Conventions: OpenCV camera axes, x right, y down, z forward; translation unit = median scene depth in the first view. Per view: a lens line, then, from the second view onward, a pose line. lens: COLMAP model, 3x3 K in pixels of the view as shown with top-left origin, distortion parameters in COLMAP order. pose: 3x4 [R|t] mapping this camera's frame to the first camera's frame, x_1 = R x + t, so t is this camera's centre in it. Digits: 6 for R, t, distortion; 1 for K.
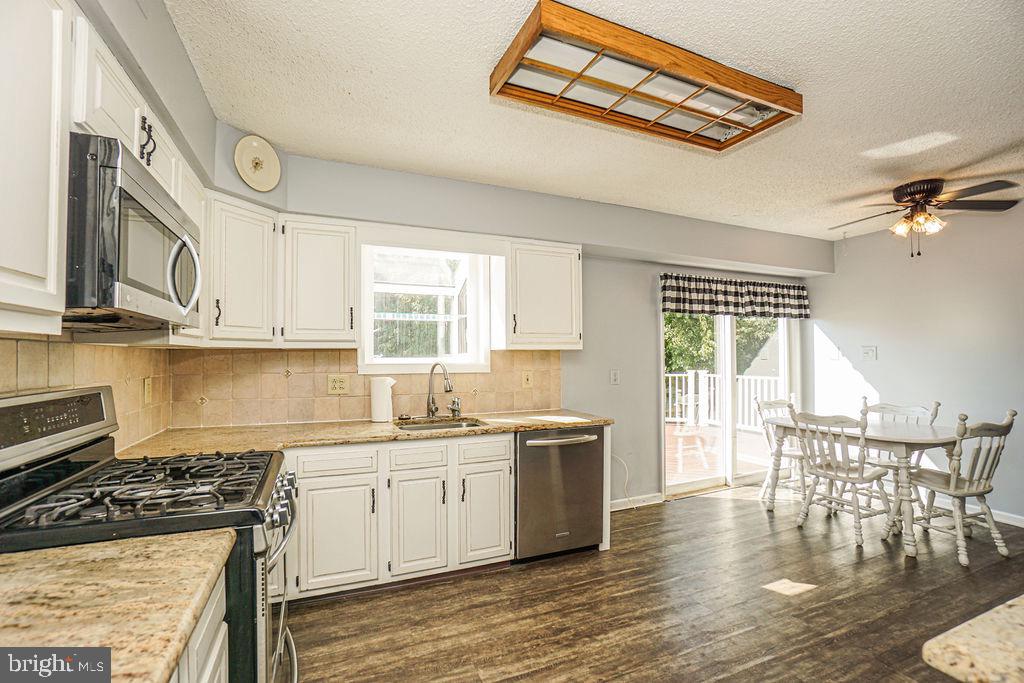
lens RADIAL K [[445.2, 0, 507.5], [0, 445.2, 345.6], [0, 0, 1]] dist [-0.003132, -0.001110]
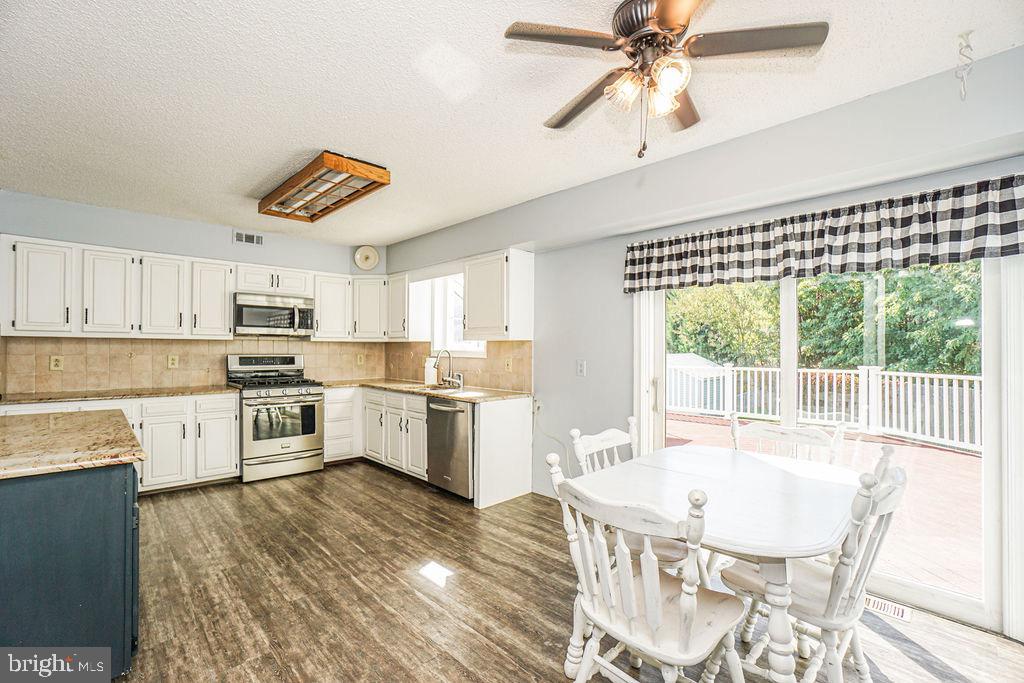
lens RADIAL K [[445.2, 0, 503.9], [0, 445.2, 342.7], [0, 0, 1]] dist [-0.003132, -0.001110]
pose [[0.360955, -0.001313, -0.932582, 1.091671], [0.017952, 0.999824, 0.005540, 0.008128], [0.932410, -0.018741, 0.360915, 0.517306]]
